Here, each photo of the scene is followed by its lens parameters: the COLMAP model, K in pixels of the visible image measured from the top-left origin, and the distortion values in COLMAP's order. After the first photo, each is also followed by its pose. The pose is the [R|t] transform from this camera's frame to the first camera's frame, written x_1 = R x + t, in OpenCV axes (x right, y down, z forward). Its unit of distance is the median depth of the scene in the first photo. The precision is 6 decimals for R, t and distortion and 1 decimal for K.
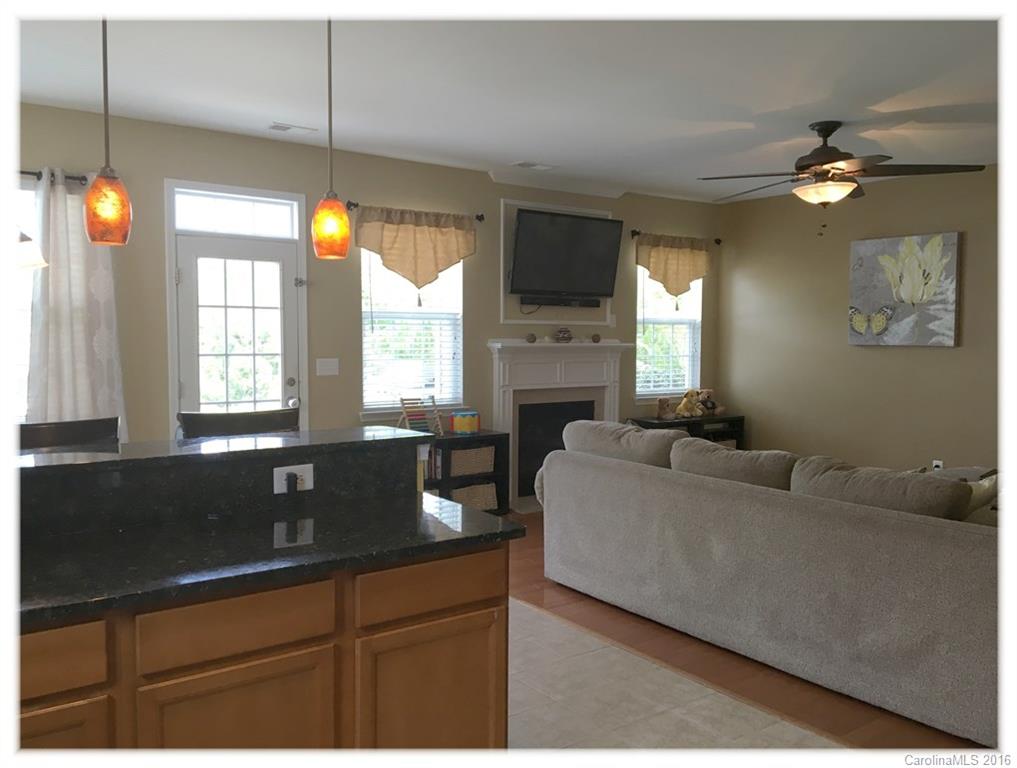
lens RADIAL K [[835.5, 0, 510.5], [0, 835.5, 384.5], [0, 0, 1]] dist [0.049560, -0.030133]
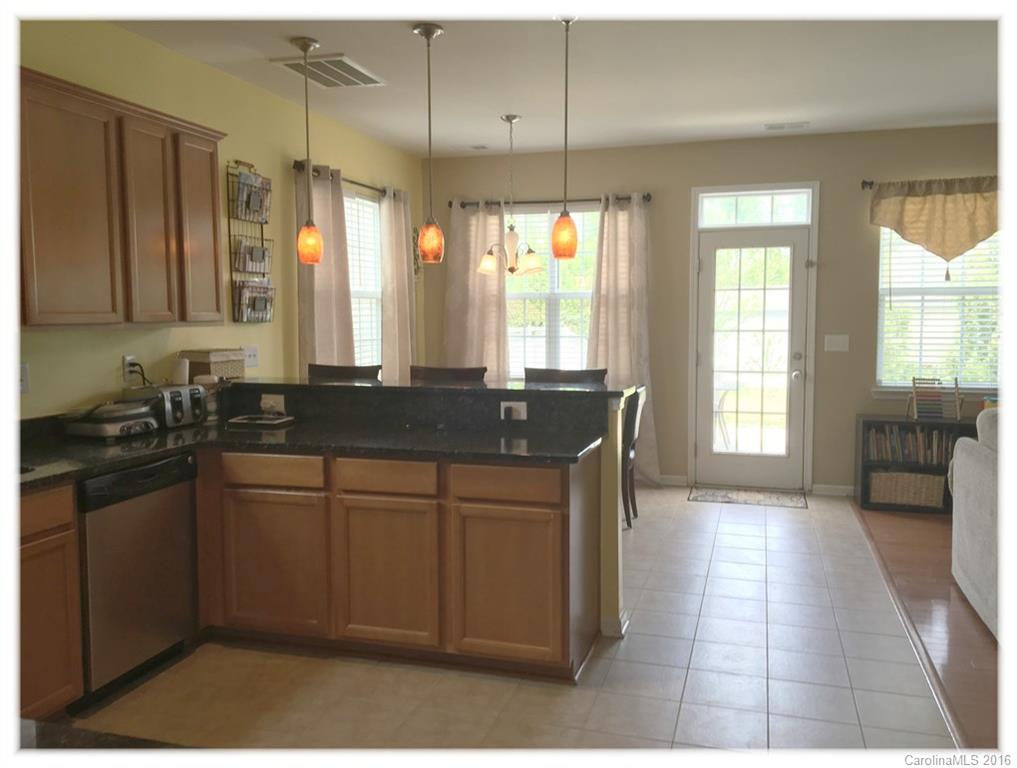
lens RADIAL K [[835.5, 0, 502.7], [0, 835.5, 381.0], [0, 0, 1]] dist [0.049560, -0.030133]
pose [[0.600948, 0.057122, -0.797244, 0.354259], [-0.040337, 0.998339, 0.041125, -0.000438], [0.798269, 0.007444, 0.602255, 0.034027]]
